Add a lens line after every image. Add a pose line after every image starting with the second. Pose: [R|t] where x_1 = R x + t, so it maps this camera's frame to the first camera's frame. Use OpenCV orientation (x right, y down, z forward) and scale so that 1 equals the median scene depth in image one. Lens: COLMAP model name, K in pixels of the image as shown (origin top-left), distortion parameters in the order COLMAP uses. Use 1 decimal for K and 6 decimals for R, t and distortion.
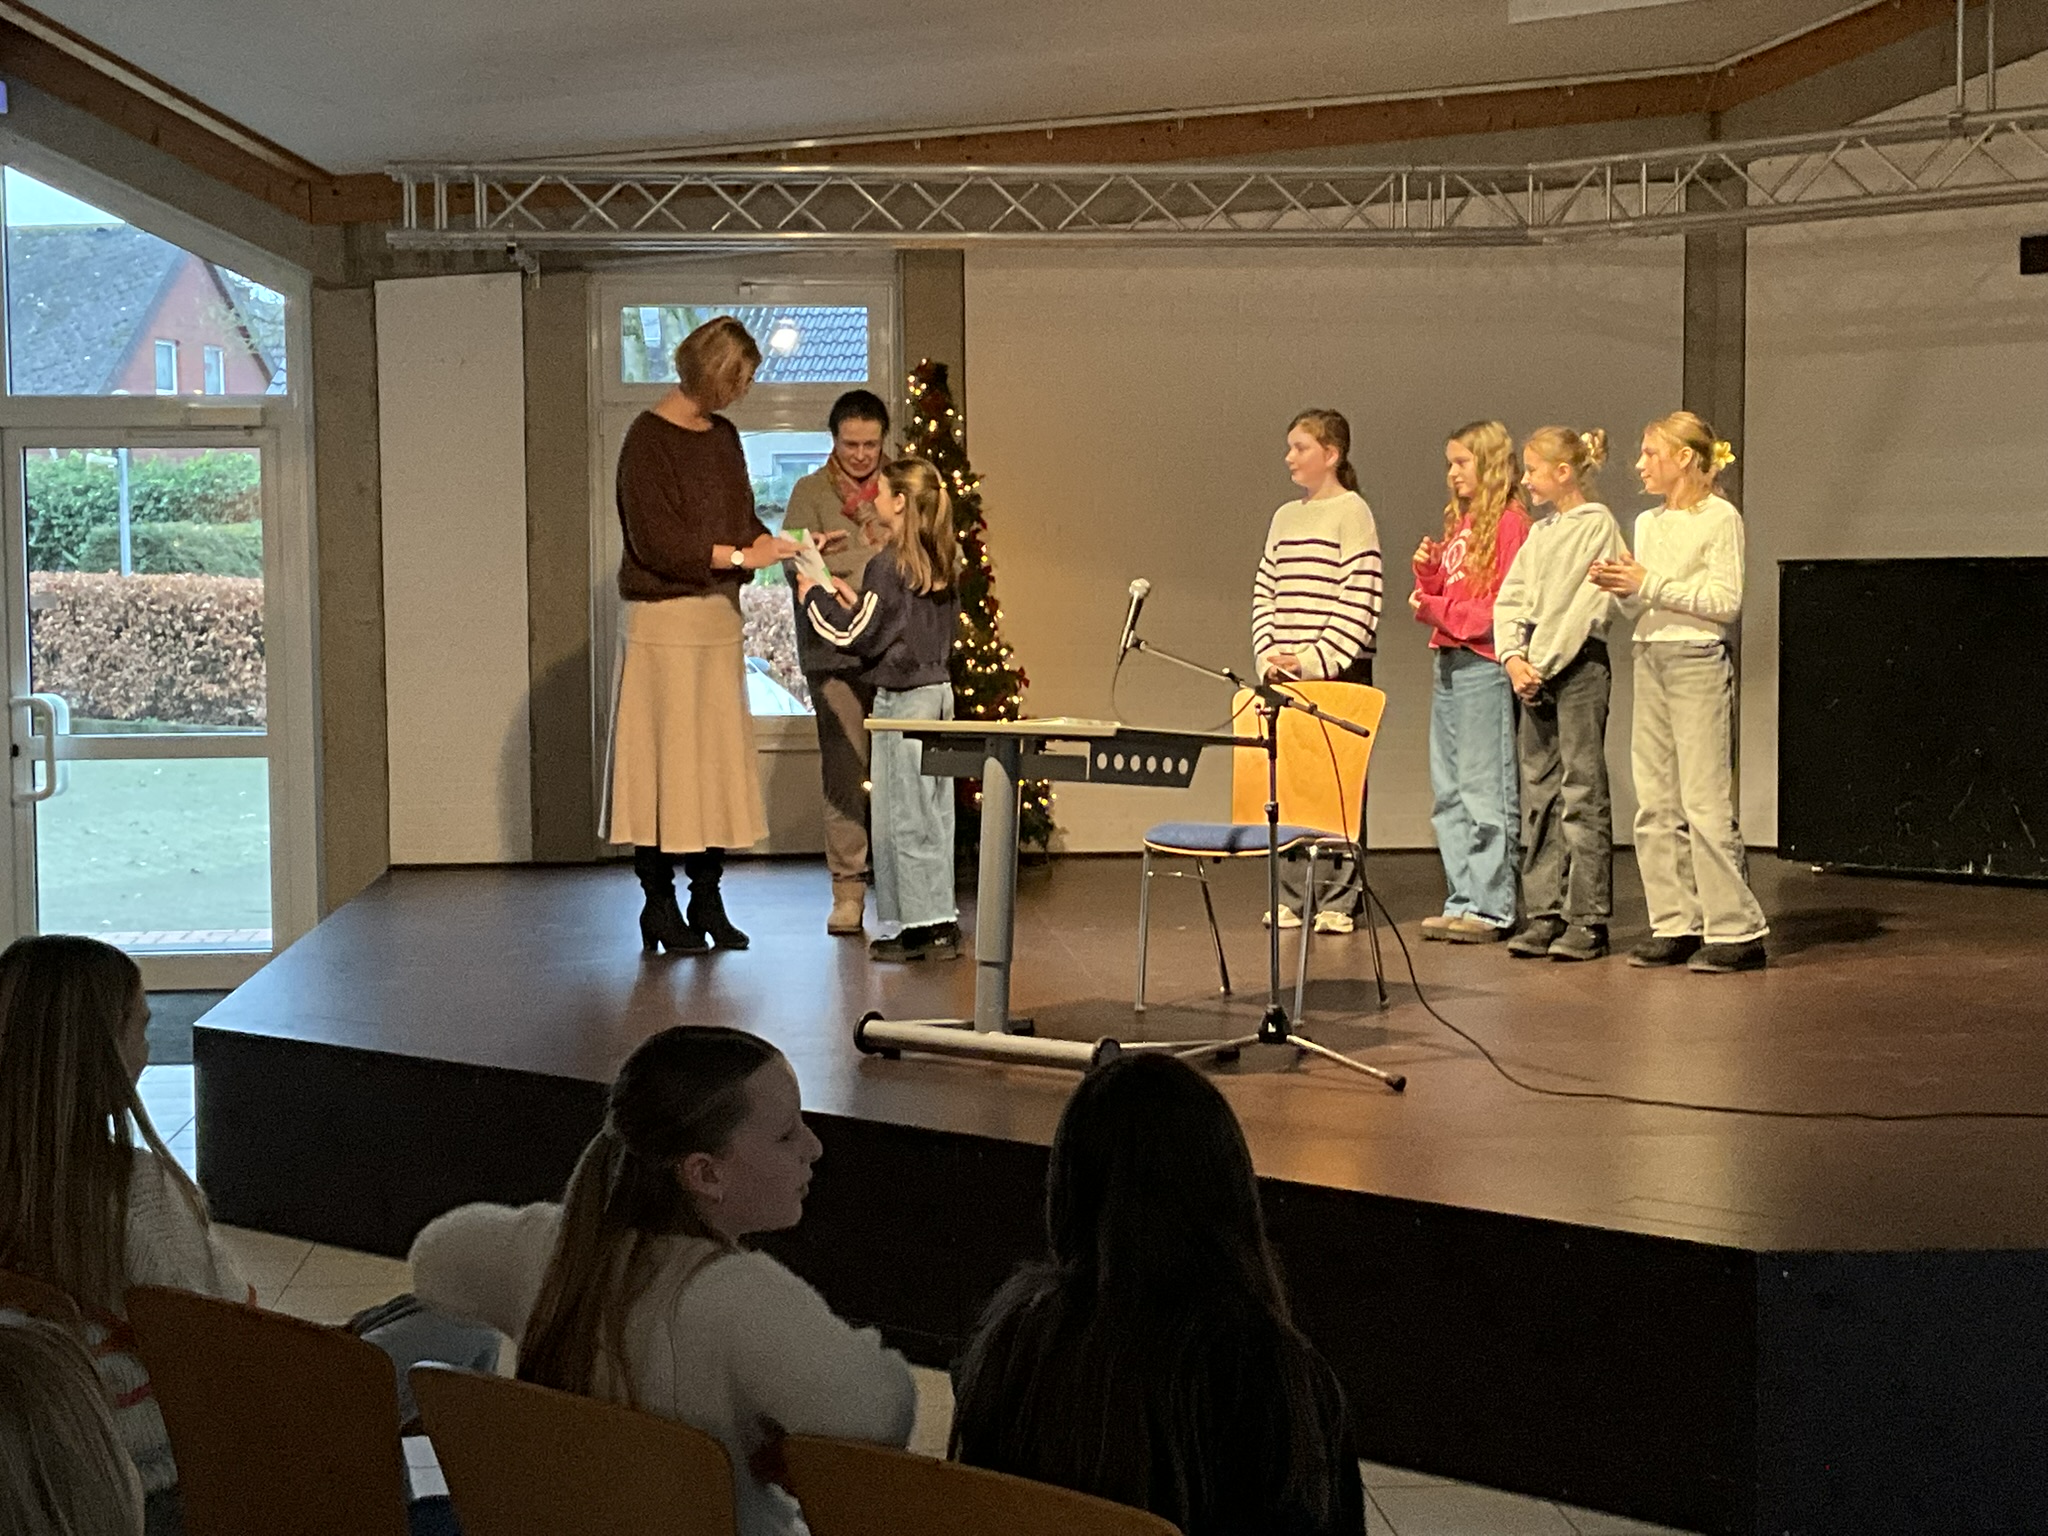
lens RADIAL K [[3176.9, 0, 1019.7], [0, 3176.9, 767.2], [0, 0, 1]] dist [0.069856, 0.000000]
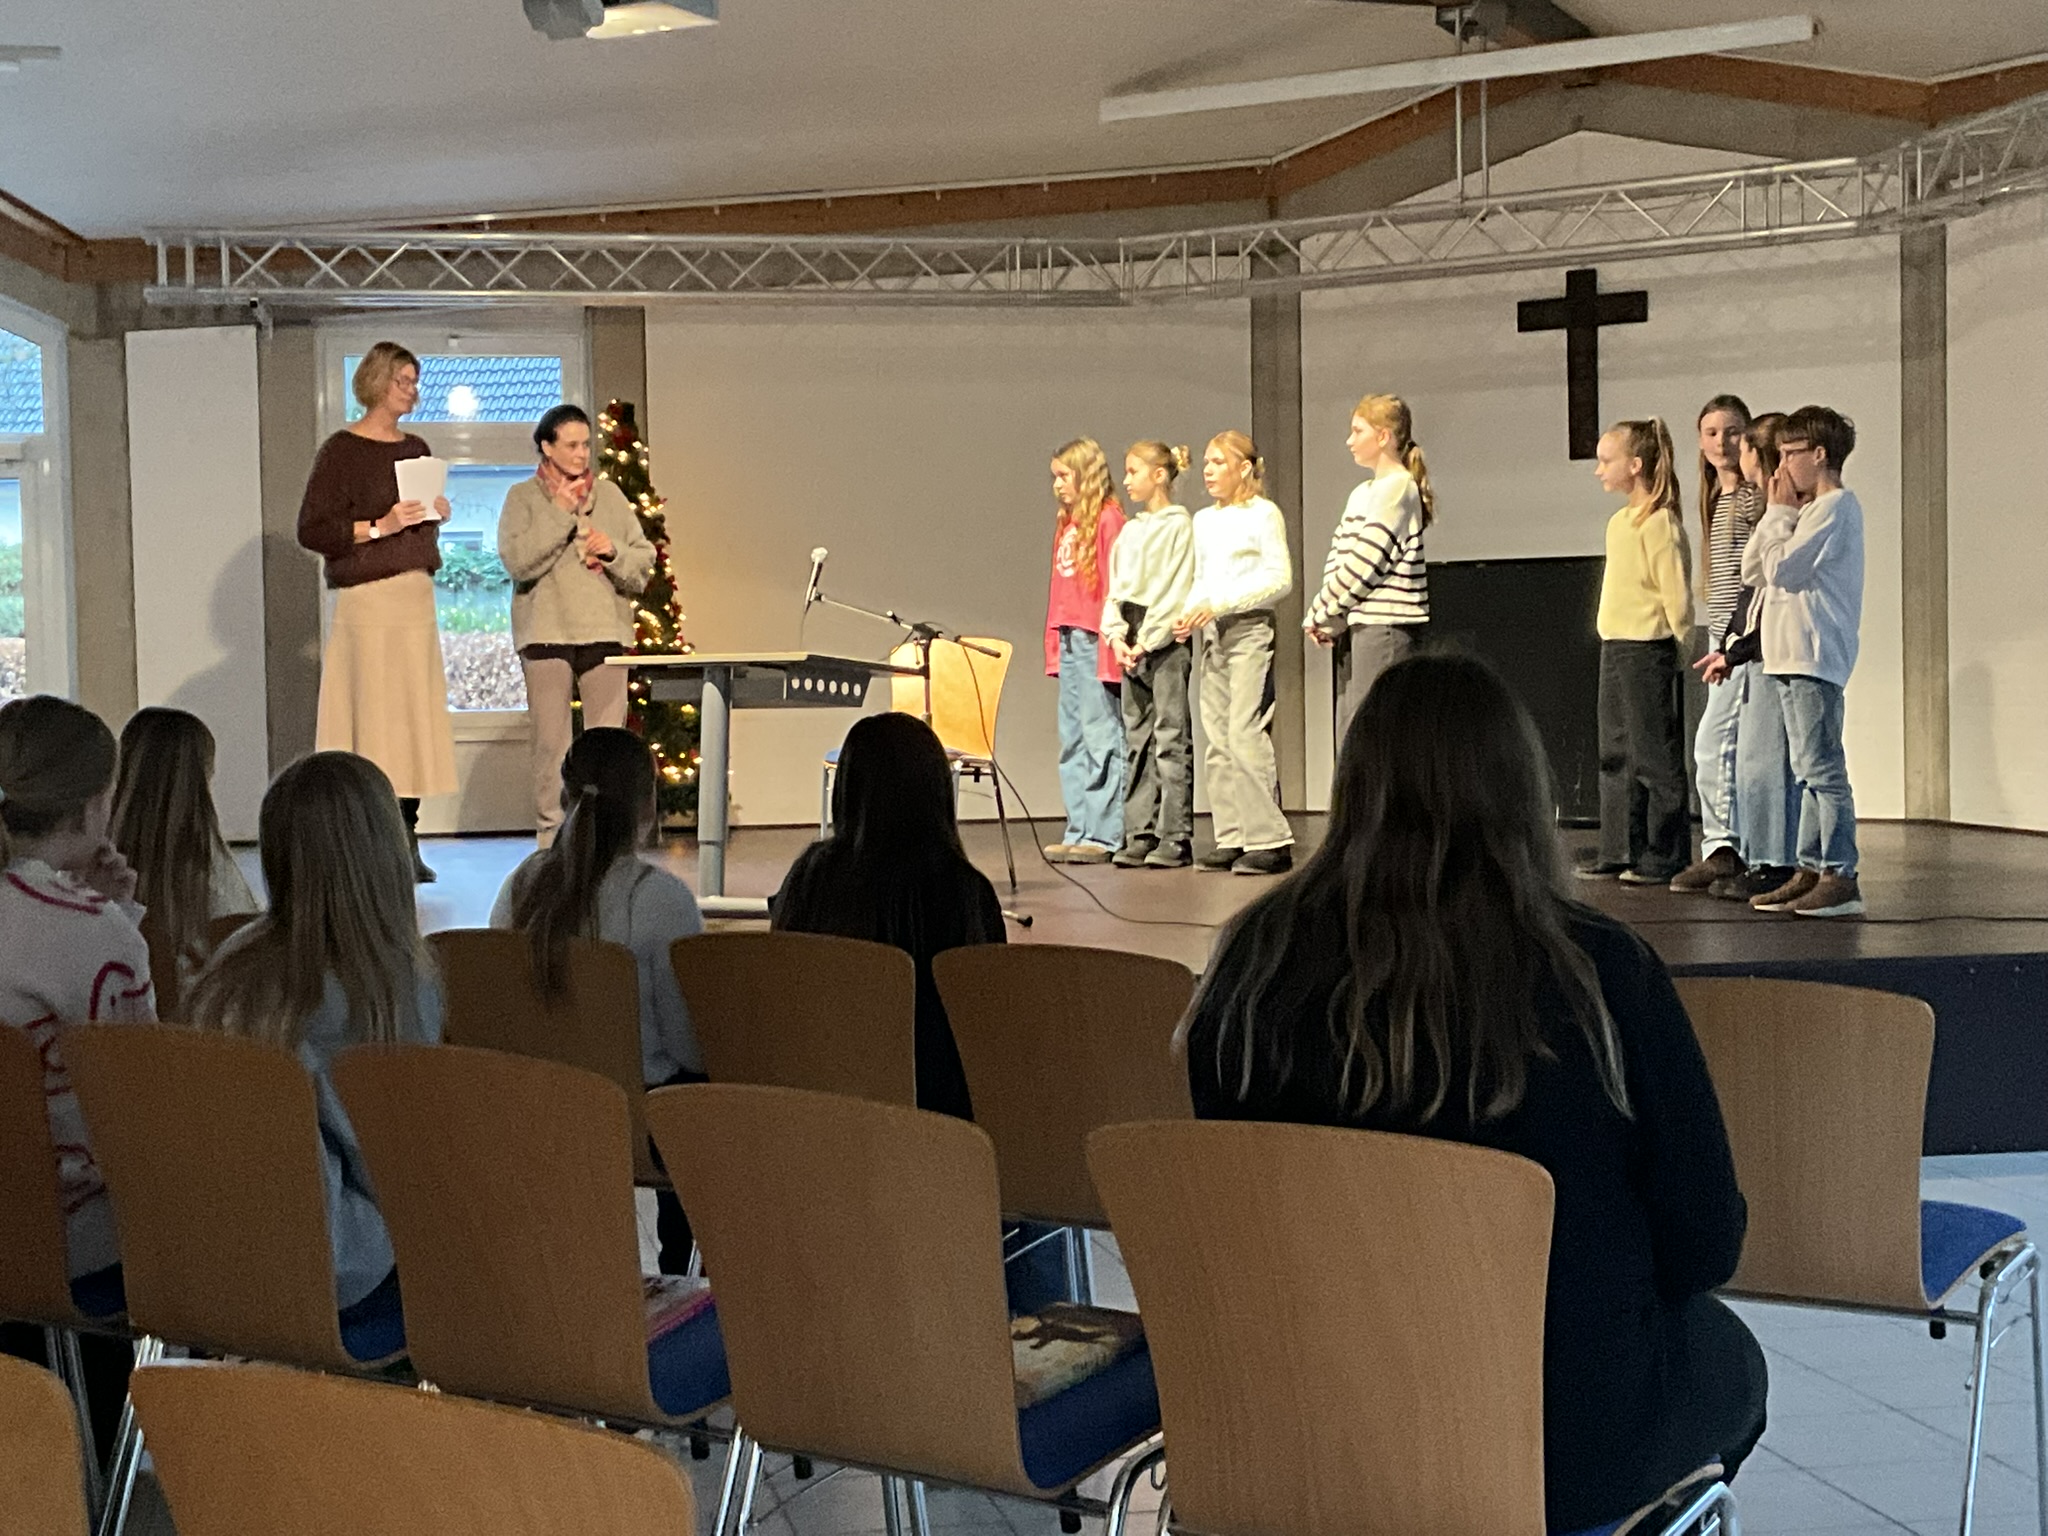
lens RADIAL K [[3176.9, 0, 1031.2], [0, 3176.9, 763.5], [0, 0, 1]] dist [0.069856, 0.000000]
pose [[0.992435, -0.014483, 0.121916, -0.022908], [0.018203, 0.999400, -0.029453, 0.043782], [-0.121417, 0.031450, 0.992103, -0.180690]]
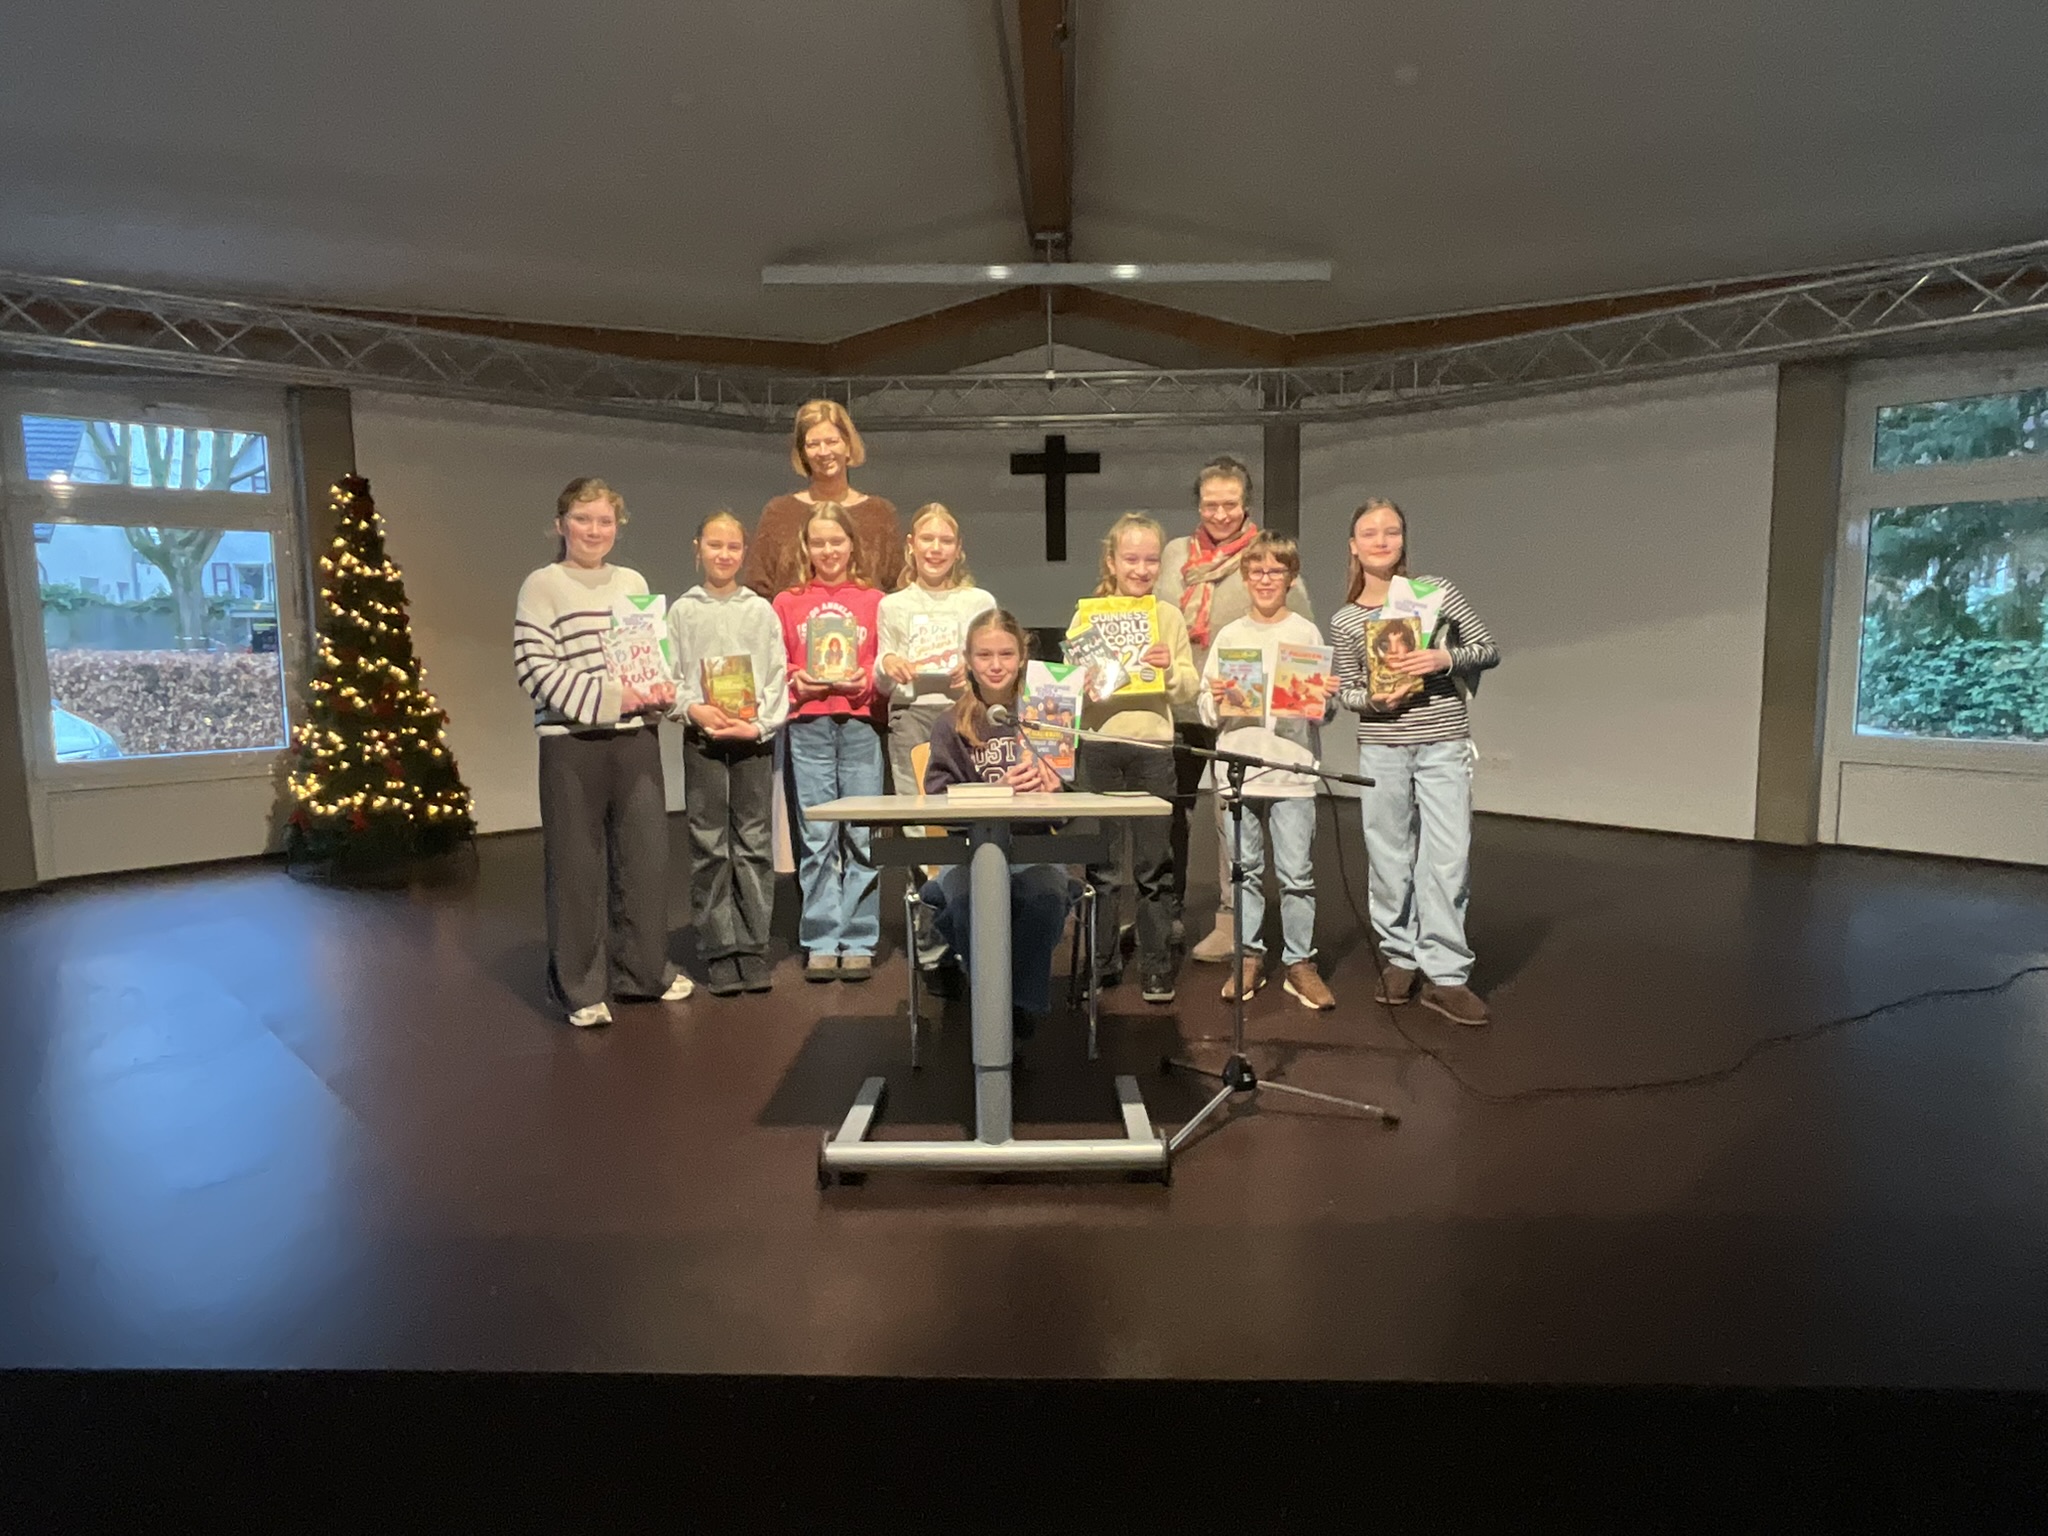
lens RADIAL K [[1267.6, 0, 1036.4], [0, 1267.6, 776.2], [0, 0, 1]] dist [-0.005022, -0.000089]
pose [[0.781990, -0.071033, 0.619230, -0.140997], [0.038701, 0.997101, 0.065505, -0.029530], [-0.622088, -0.027259, 0.782472, 0.431525]]
